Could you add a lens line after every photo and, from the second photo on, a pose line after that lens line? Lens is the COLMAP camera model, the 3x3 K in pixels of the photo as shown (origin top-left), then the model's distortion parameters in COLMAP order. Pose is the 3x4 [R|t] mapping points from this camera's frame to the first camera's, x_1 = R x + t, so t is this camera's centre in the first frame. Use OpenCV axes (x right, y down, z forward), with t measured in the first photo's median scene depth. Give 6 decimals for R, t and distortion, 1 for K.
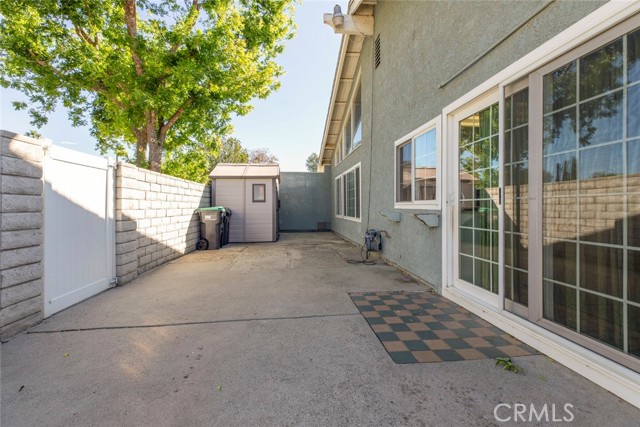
lens RADIAL K [[289.6, 0, 317.4], [0, 289.6, 208.8], [0, 0, 1]] dist [0.001992, 0.000091]
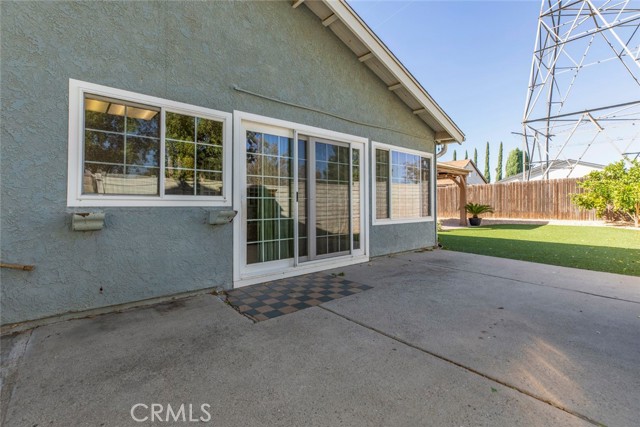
lens RADIAL K [[286.5, 0, 321.8], [0, 286.5, 200.5], [0, 0, 1]] dist [-0.001788, 0.000450]
pose [[-0.571259, 0.013527, 0.820659, -0.780272], [0.007629, 0.999909, -0.011171, -0.002337], [-0.820735, -0.000120, -0.571310, 1.731877]]
